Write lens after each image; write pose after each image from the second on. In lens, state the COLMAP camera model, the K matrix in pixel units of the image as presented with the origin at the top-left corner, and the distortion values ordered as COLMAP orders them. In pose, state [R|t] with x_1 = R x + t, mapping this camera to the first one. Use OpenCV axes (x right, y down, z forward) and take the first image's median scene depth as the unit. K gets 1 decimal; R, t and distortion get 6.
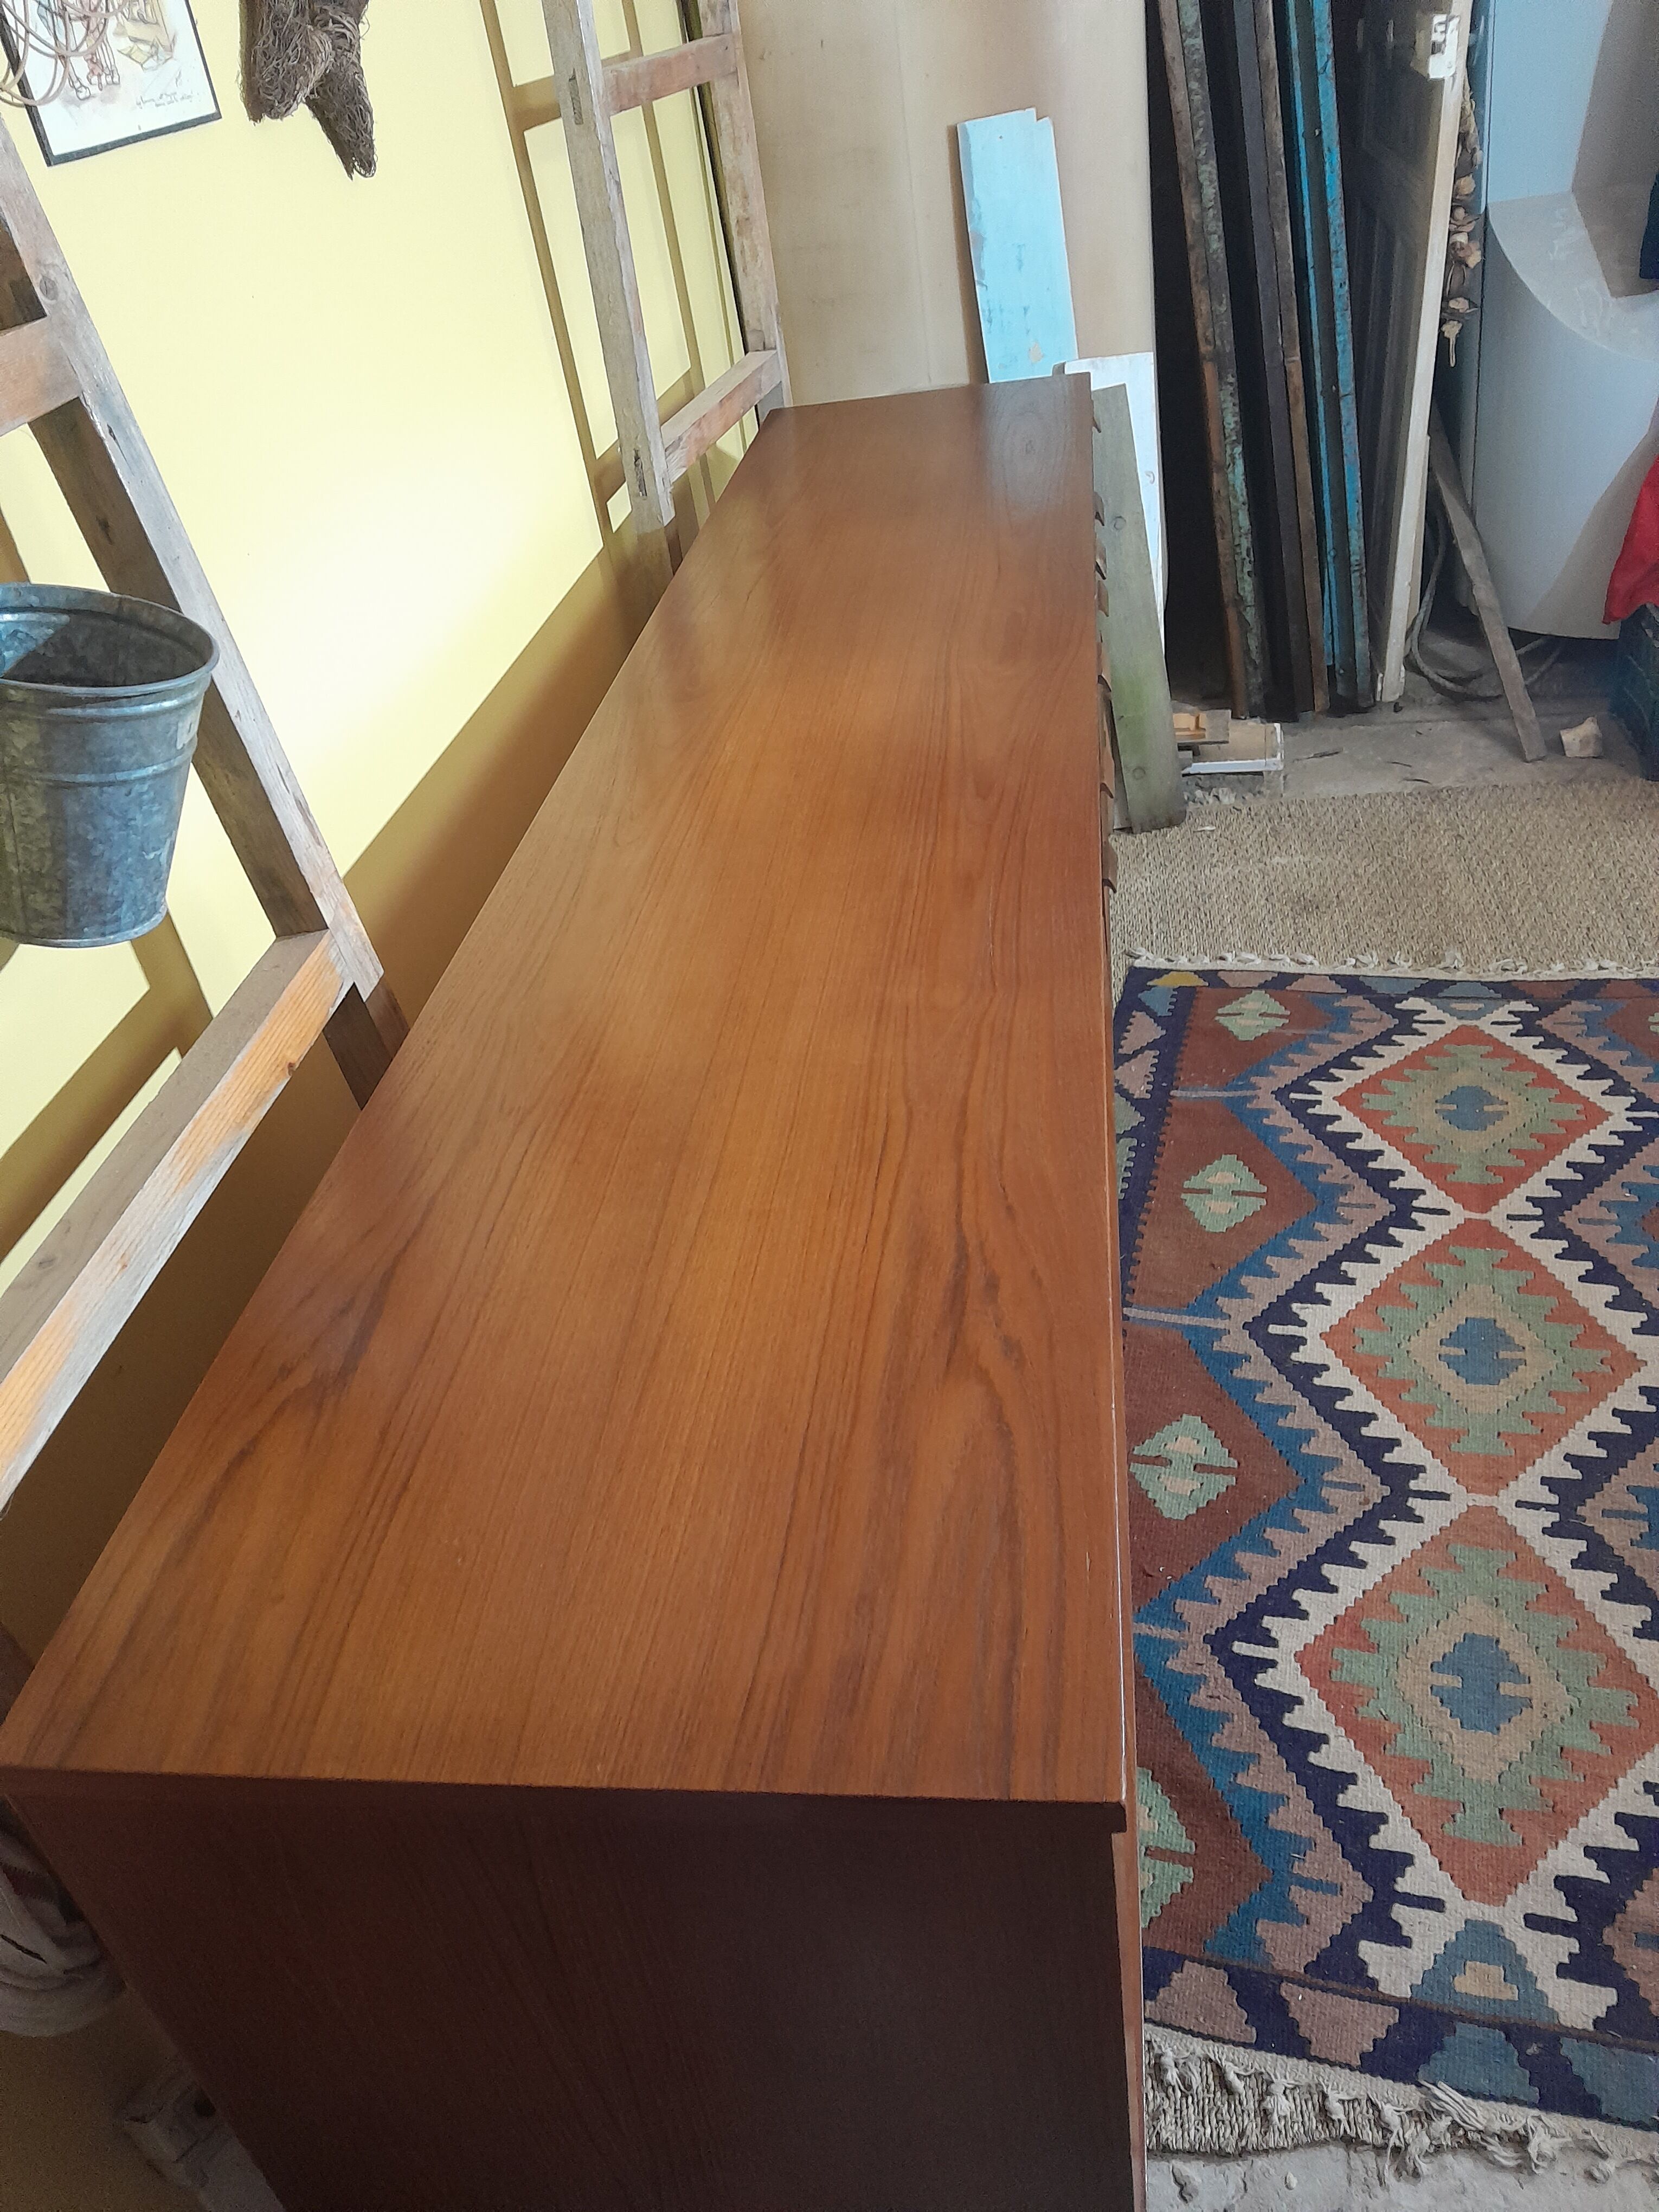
lens RADIAL K [[1720.9, 0, 794.8], [0, 1720.9, 1092.0], [0, 0, 1]] dist [0.037174, -0.073719]
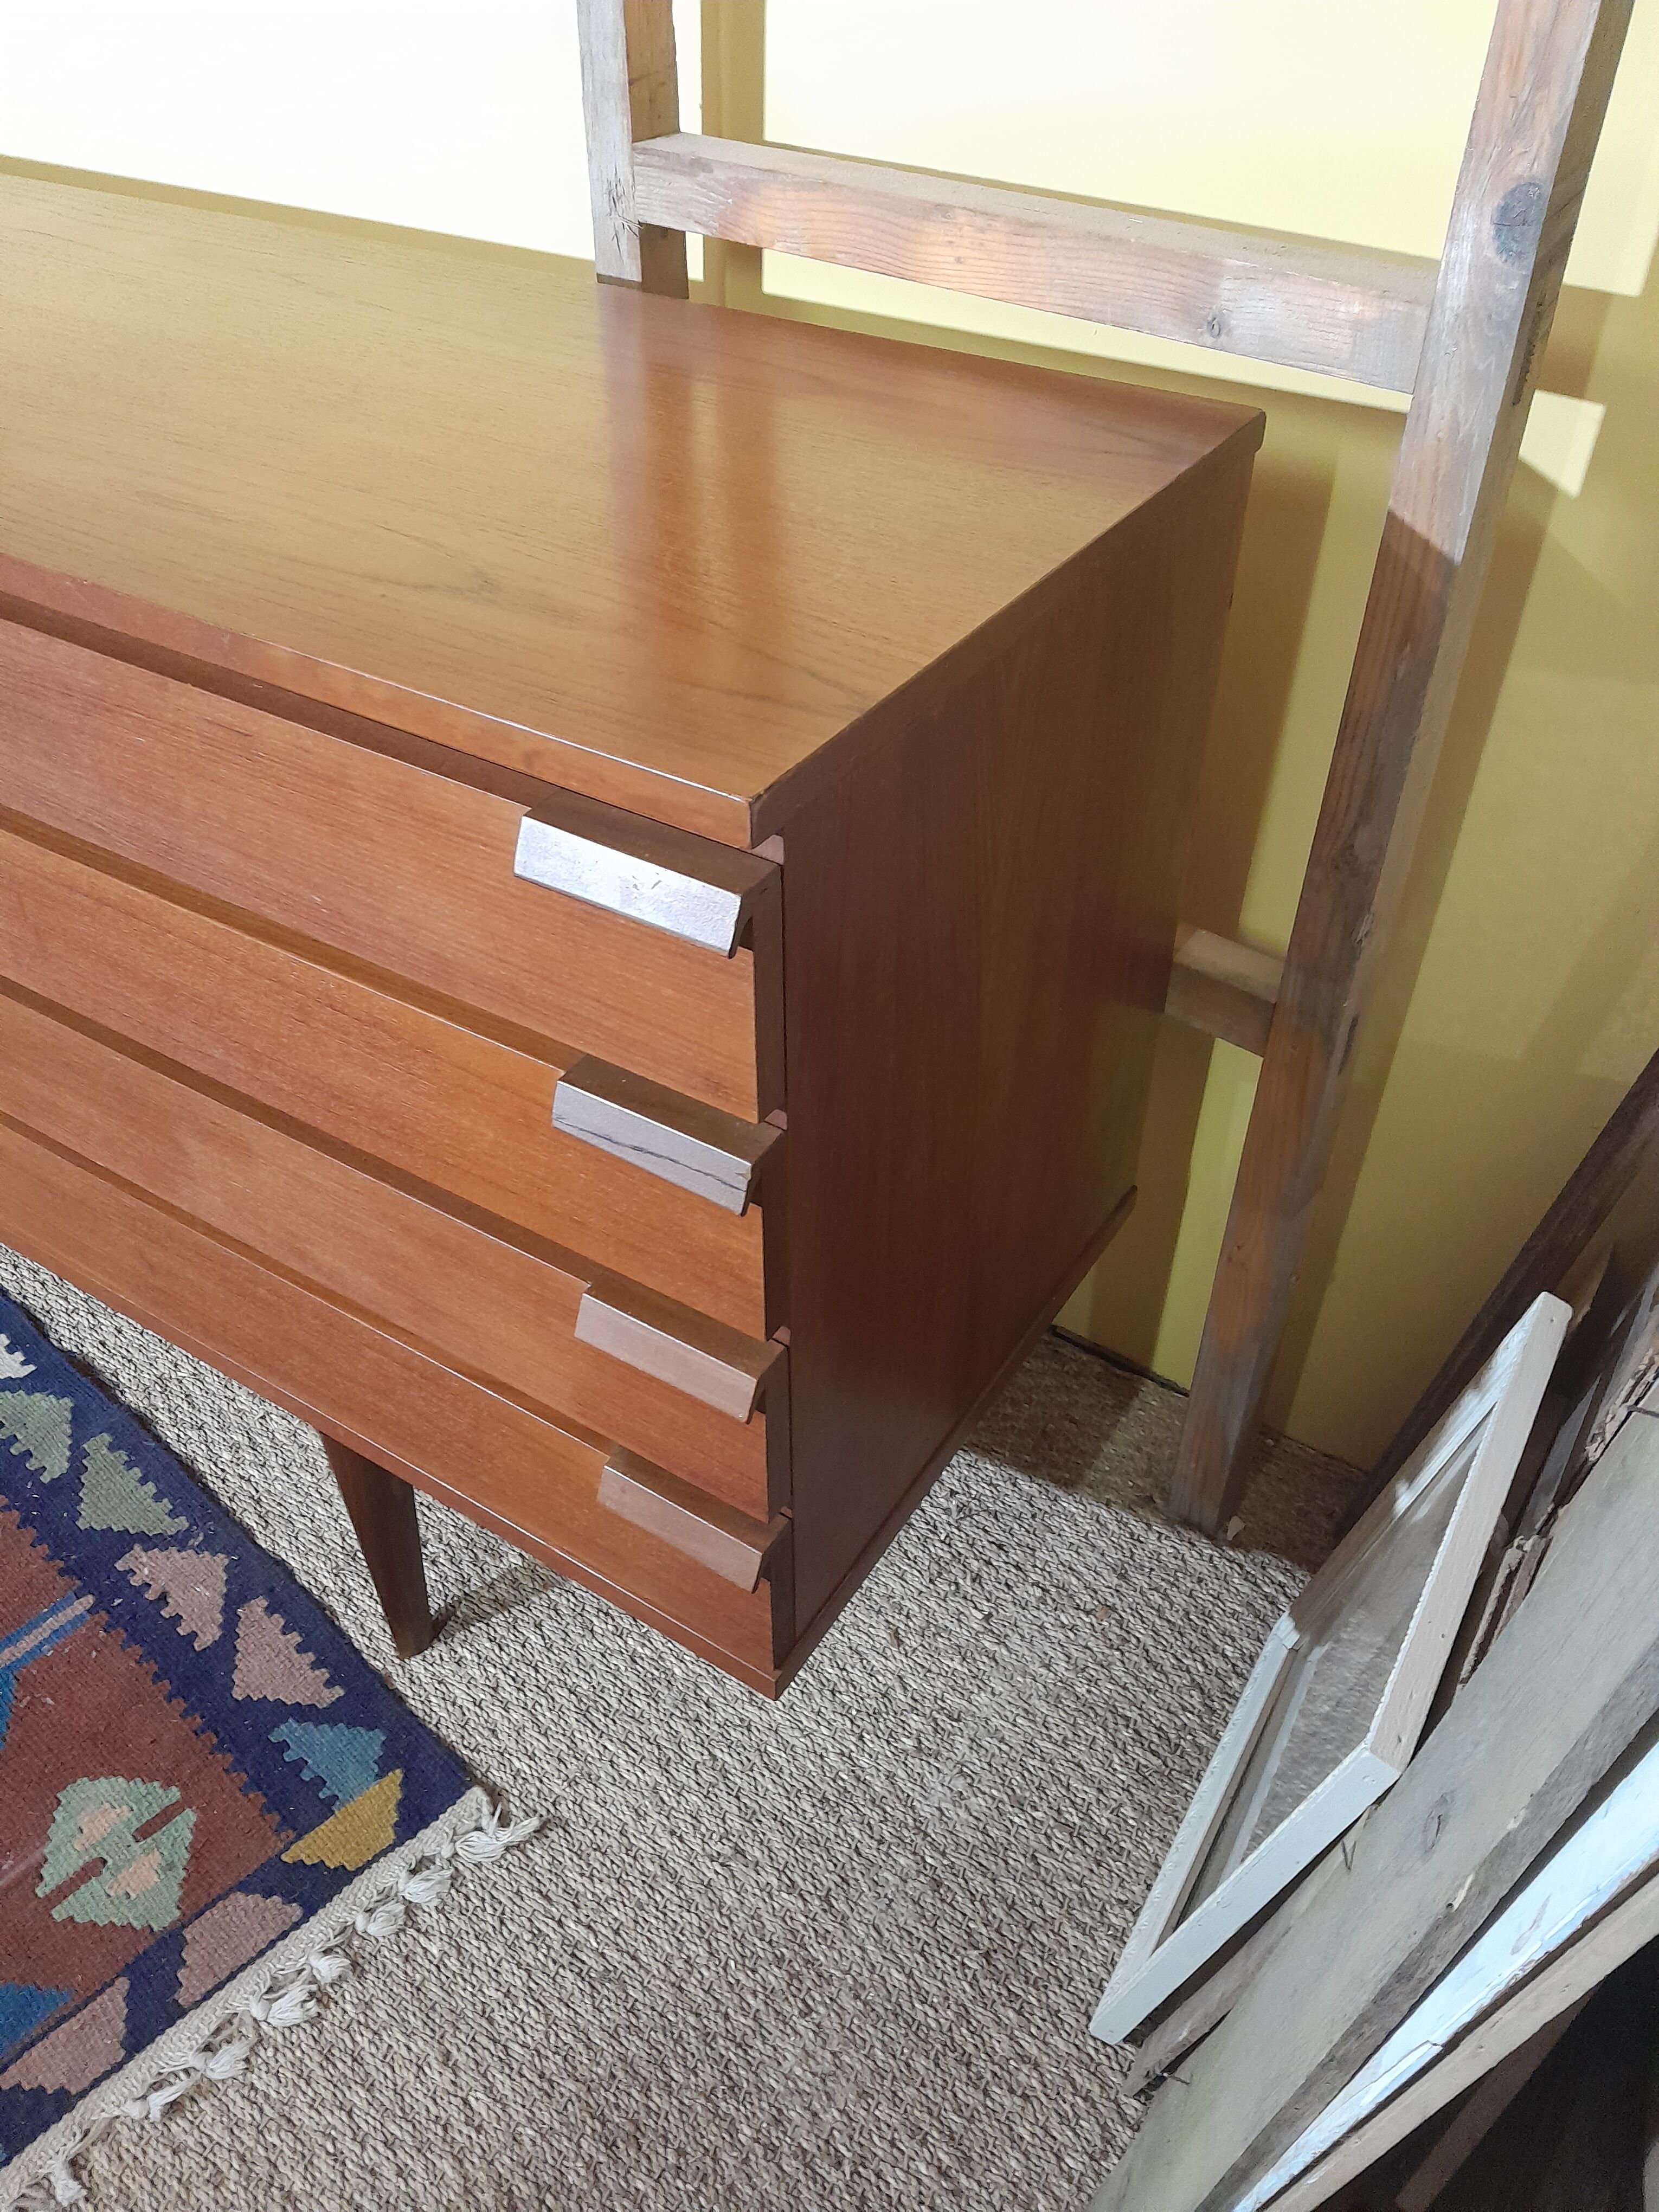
lens RADIAL K [[1706.8, 0, 830.6], [0, 1706.8, 1084.6], [0, 0, 1]] dist [-0.034082, 0.000796]
pose [[-0.409908, 0.680779, -0.607055, 0.411350], [-0.466354, 0.415550, 0.780918, -0.723230], [0.783894, 0.603206, 0.147147, 1.233142]]
